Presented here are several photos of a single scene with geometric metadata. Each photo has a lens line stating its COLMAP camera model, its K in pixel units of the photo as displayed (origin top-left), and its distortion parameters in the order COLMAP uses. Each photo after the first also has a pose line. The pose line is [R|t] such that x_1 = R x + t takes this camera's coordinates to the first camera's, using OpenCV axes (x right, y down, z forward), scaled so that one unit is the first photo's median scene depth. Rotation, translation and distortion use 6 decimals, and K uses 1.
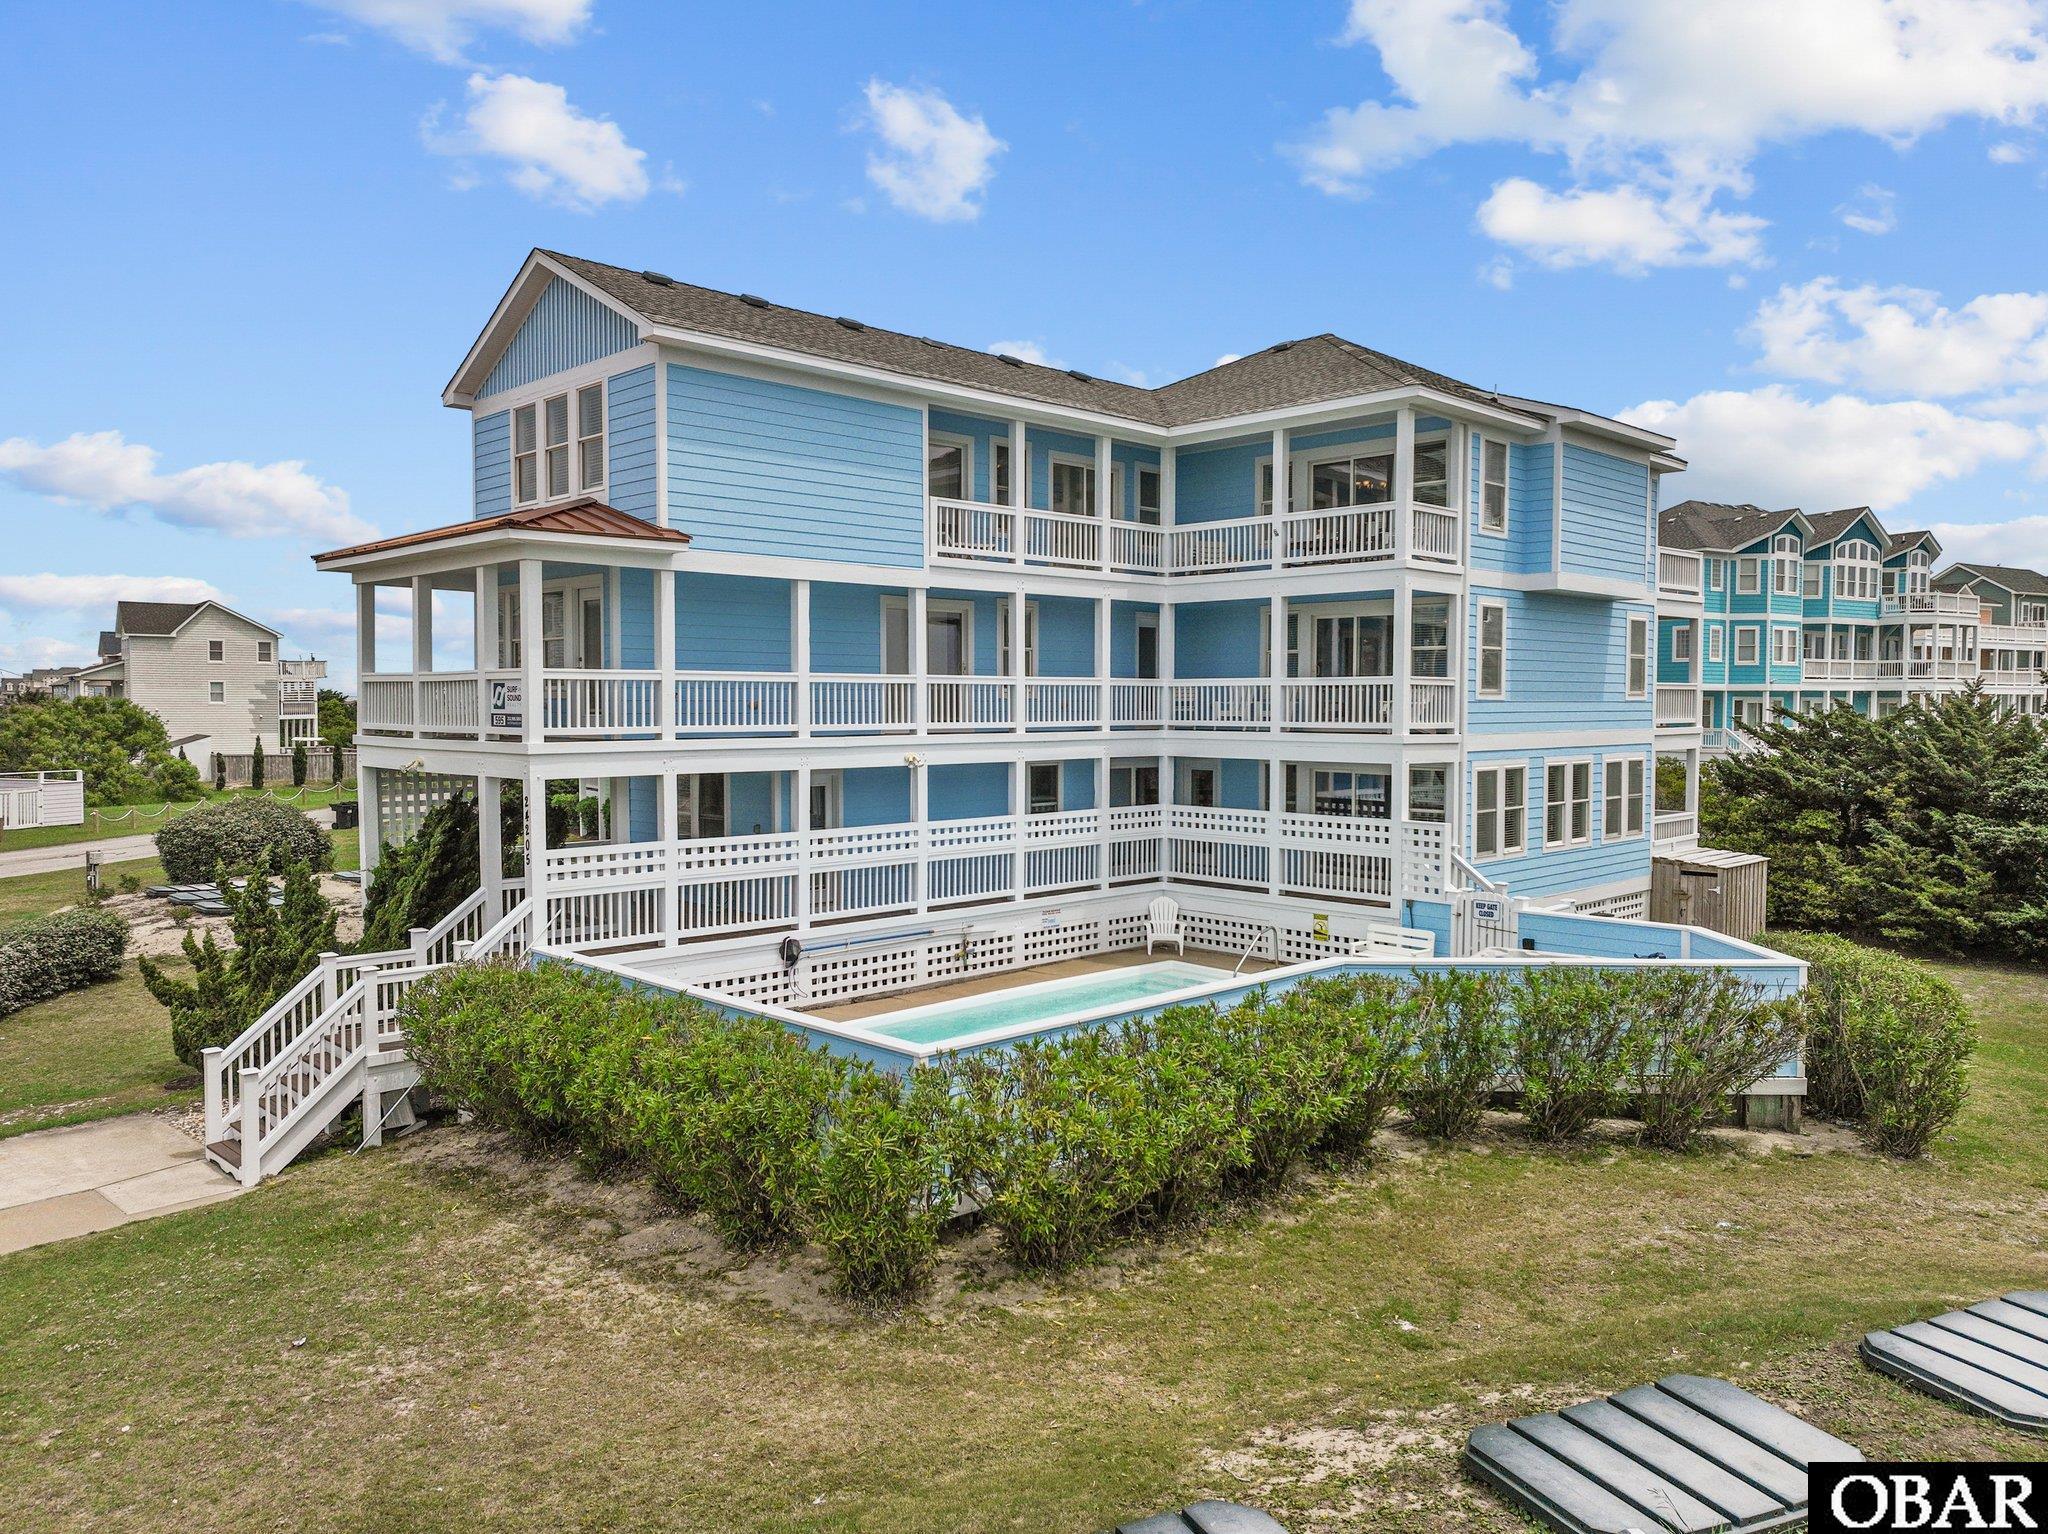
lens RADIAL K [[1440.6, 0, 1024.0], [0, 1440.6, 767.0], [0, 0, 1]] dist [-0.001347, 0.010558]
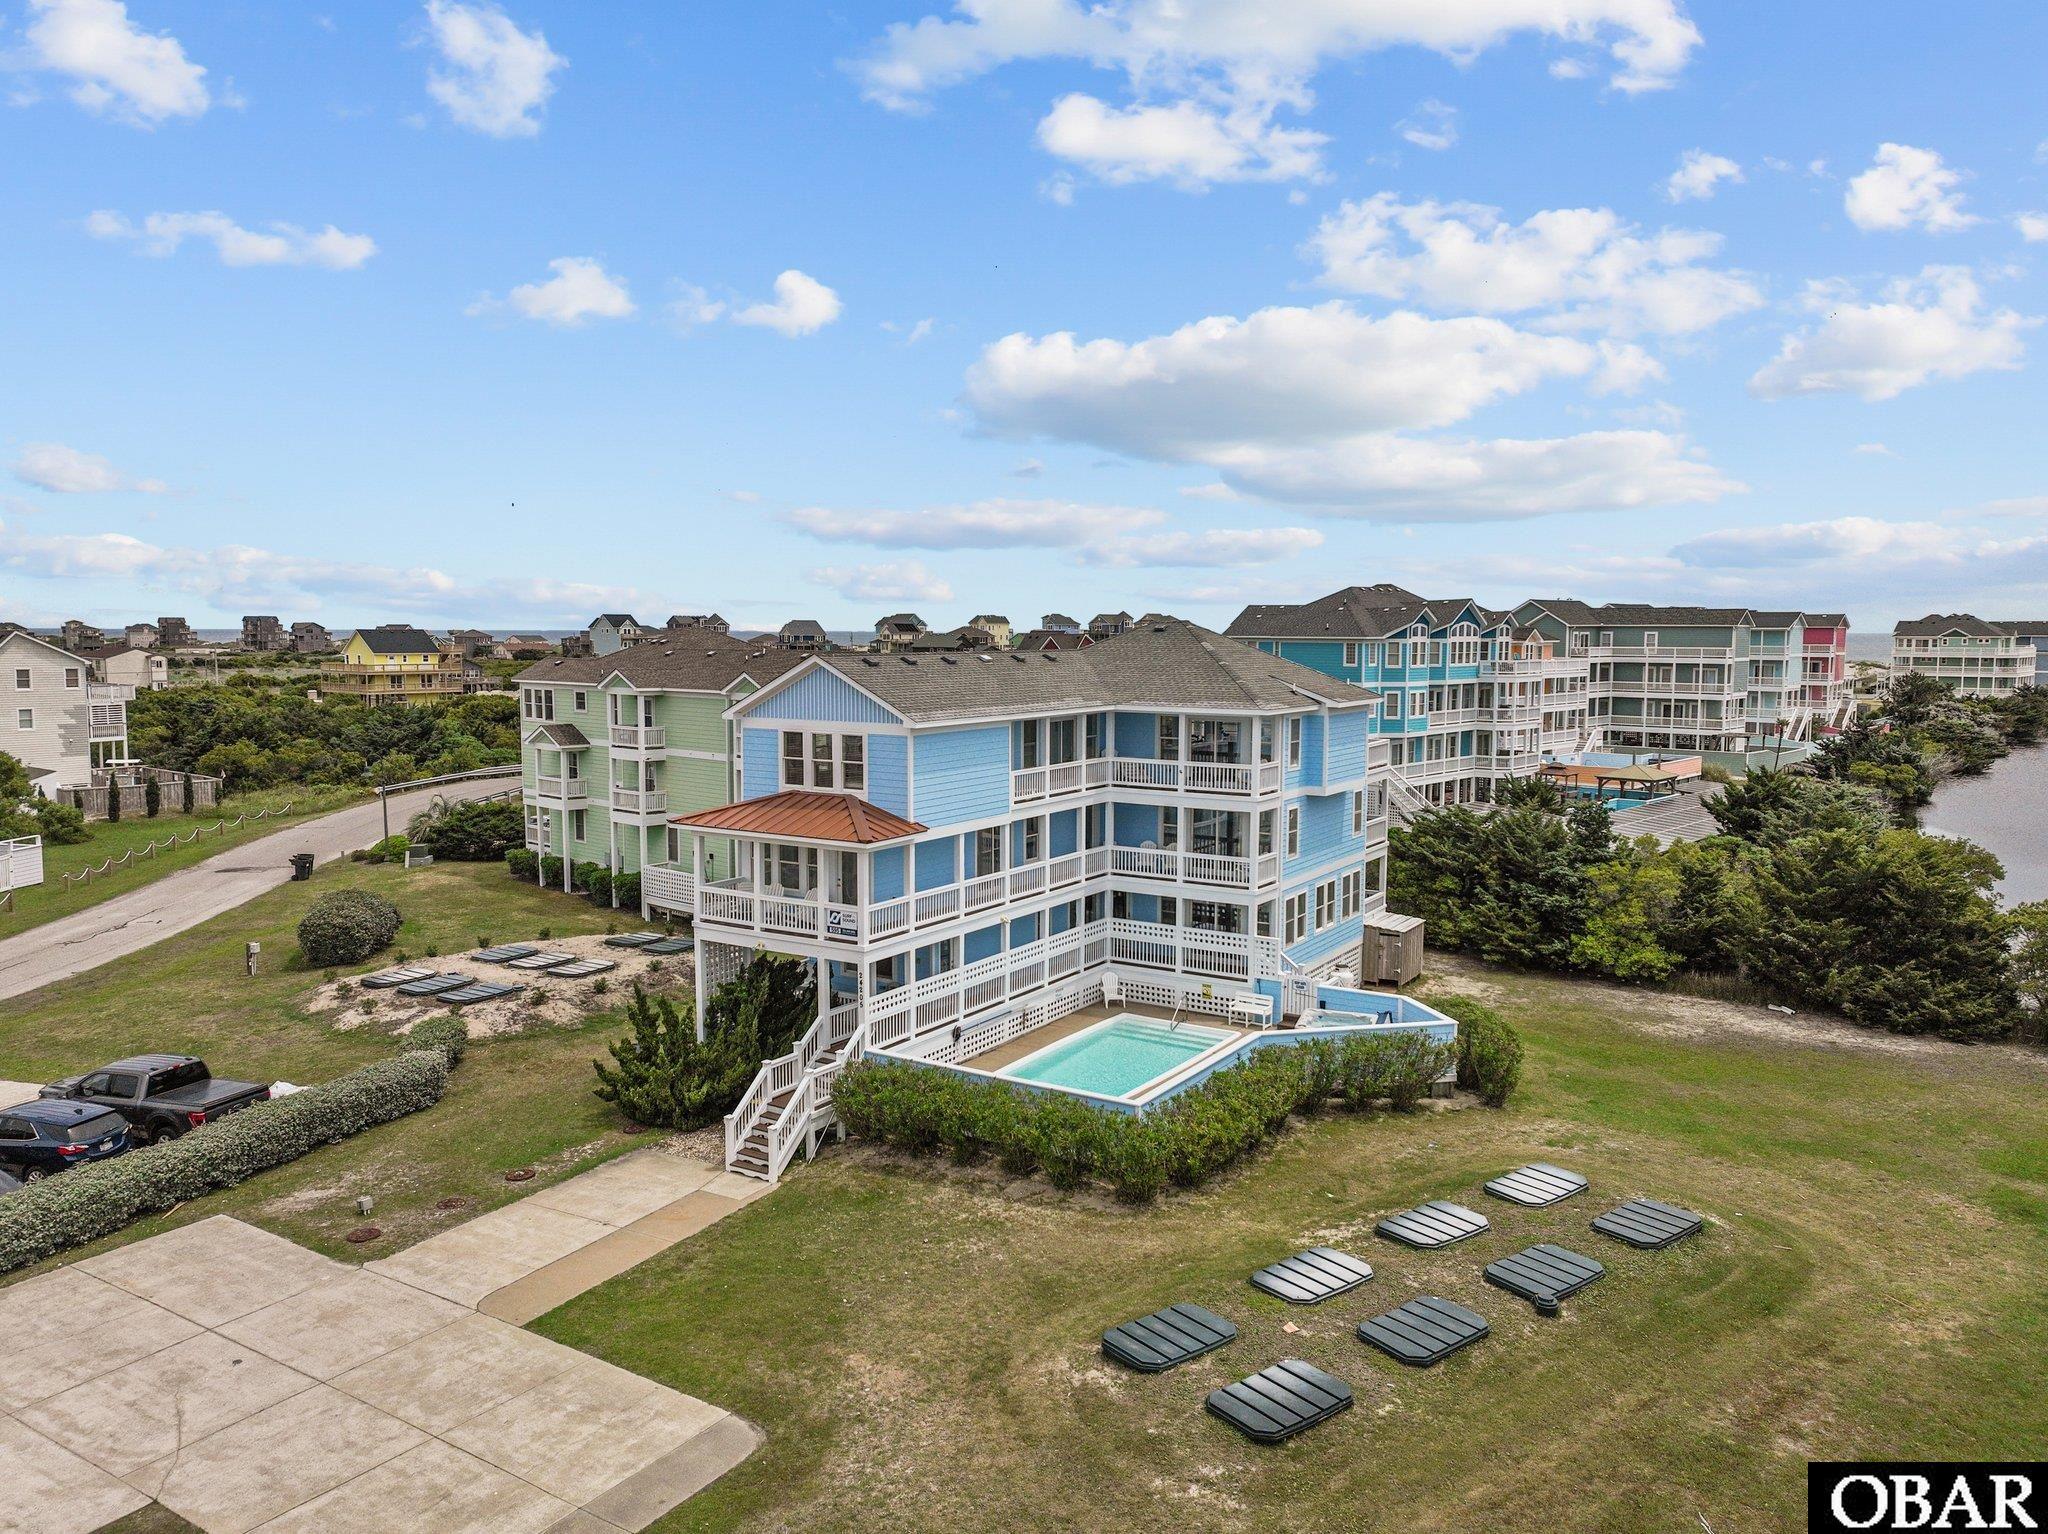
lens RADIAL K [[1440.6, 0, 1024.0], [0, 1440.6, 767.0], [0, 0, 1]] dist [-0.001347, 0.010558]
pose [[0.972489, -0.020327, 0.232062, -0.431557], [0.008398, 0.998597, 0.052278, -0.266820], [-0.232799, -0.048891, 0.971295, -0.690548]]
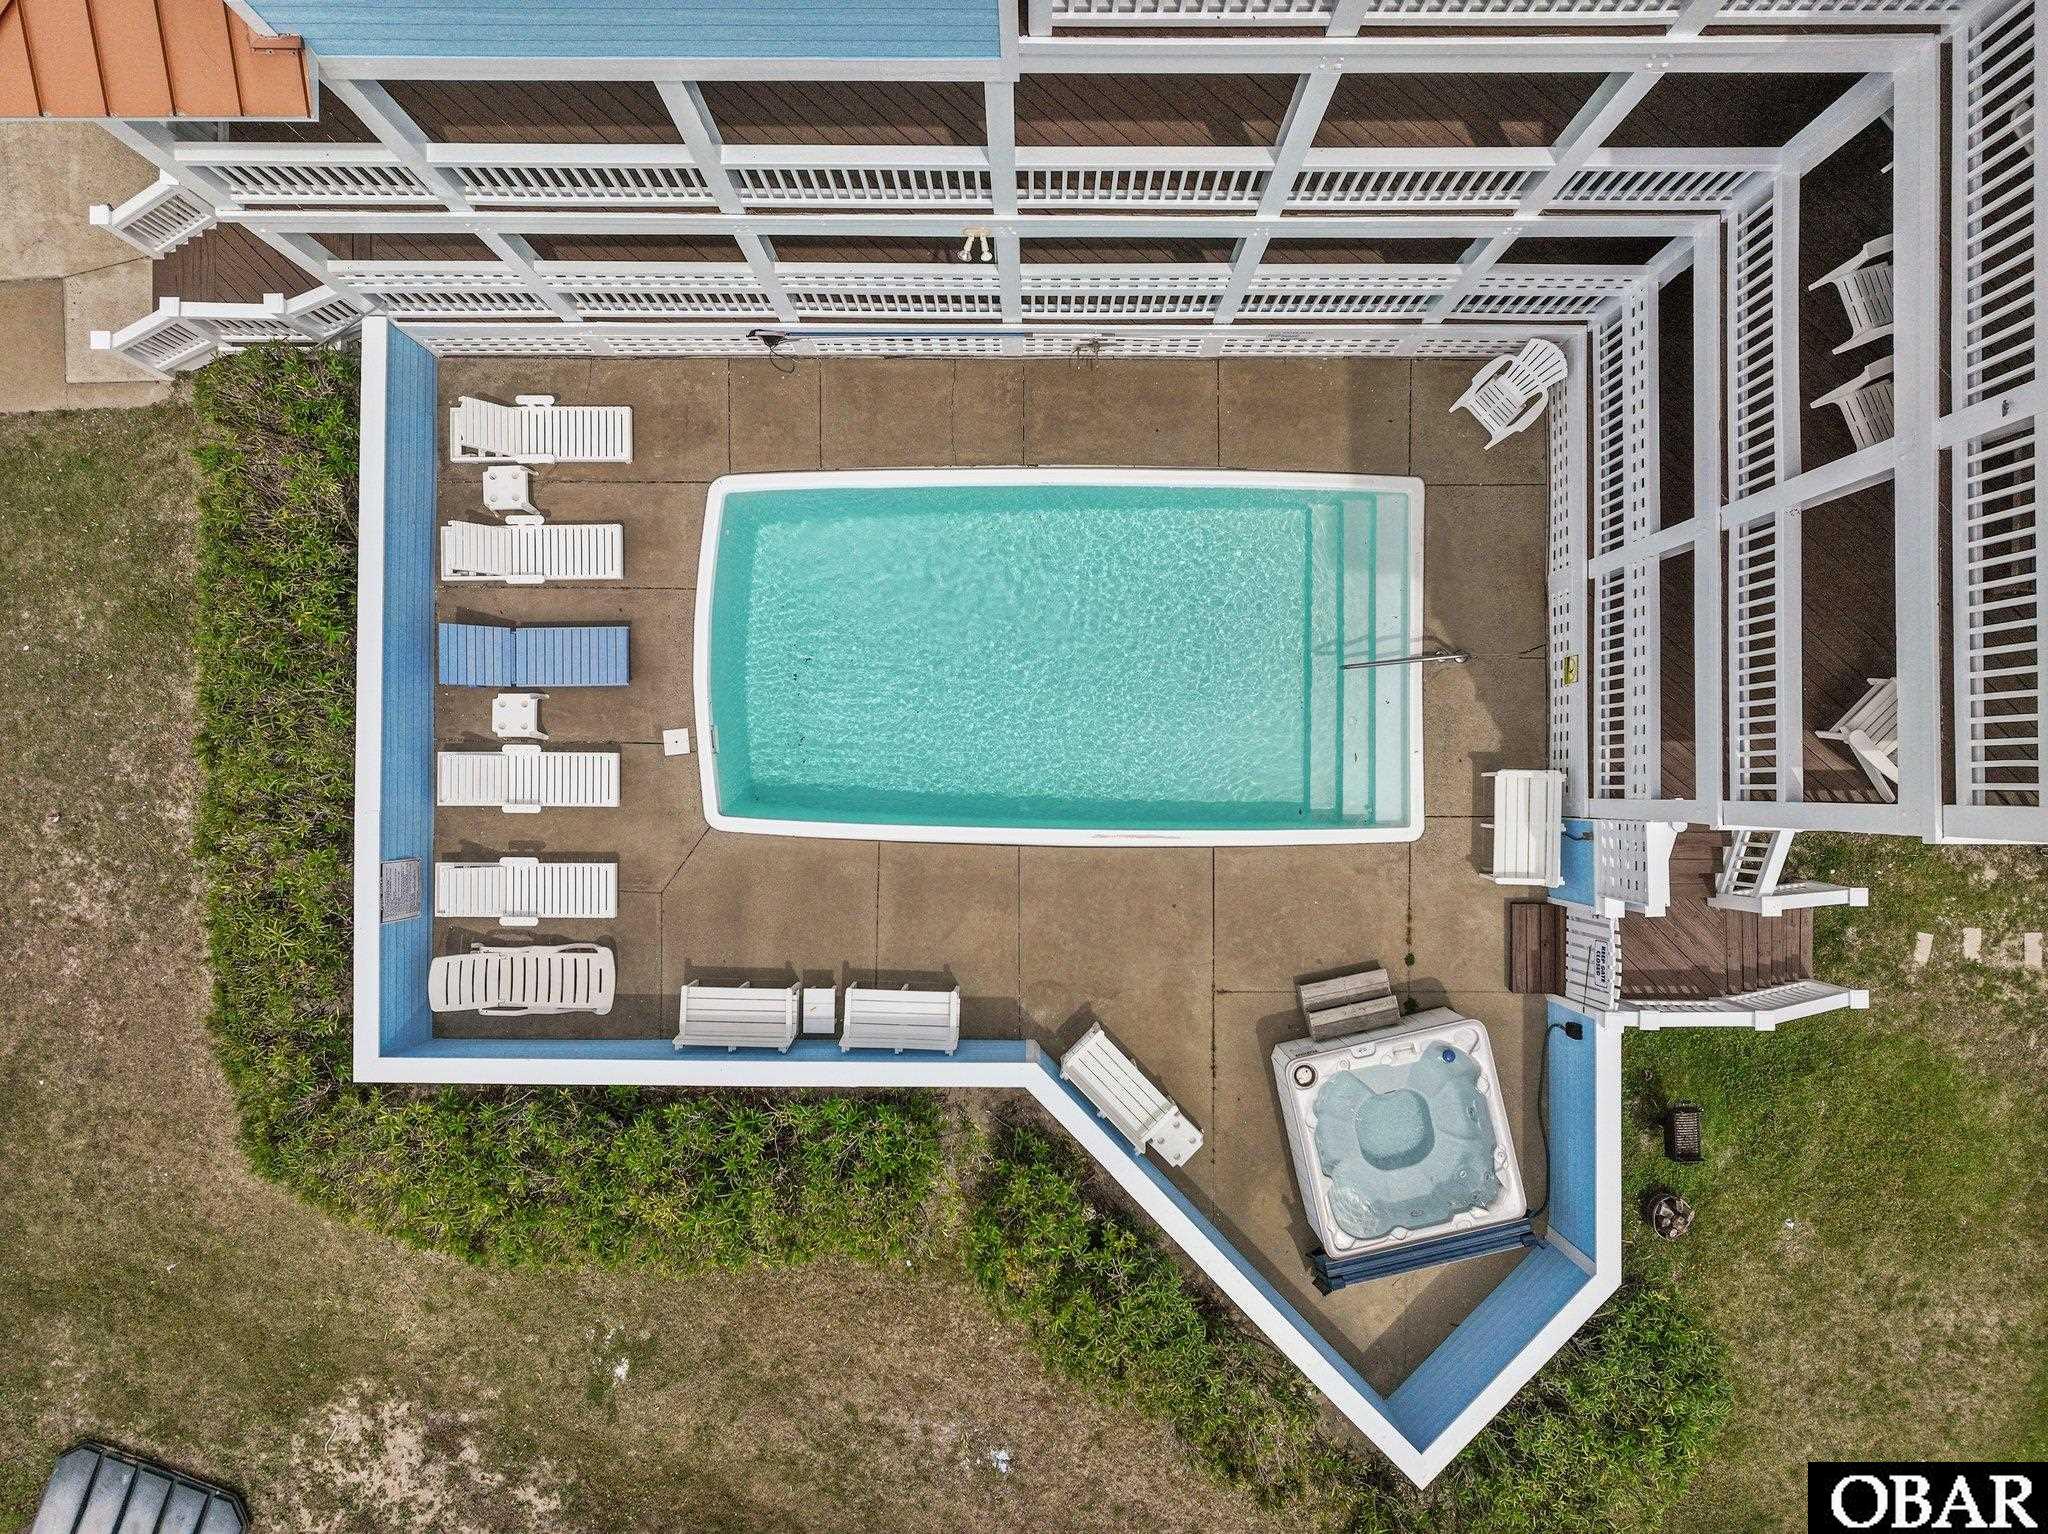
lens RADIAL K [[1440.6, 0, 1024.0], [0, 1440.6, 767.0], [0, 0, 1]] dist [-0.001347, 0.010558]
pose [[0.715584, 0.698259, -0.019352, 0.079381], [-0.029881, 0.058277, 0.997853, -0.494987], [0.697888, -0.713469, 0.062567, 0.766834]]
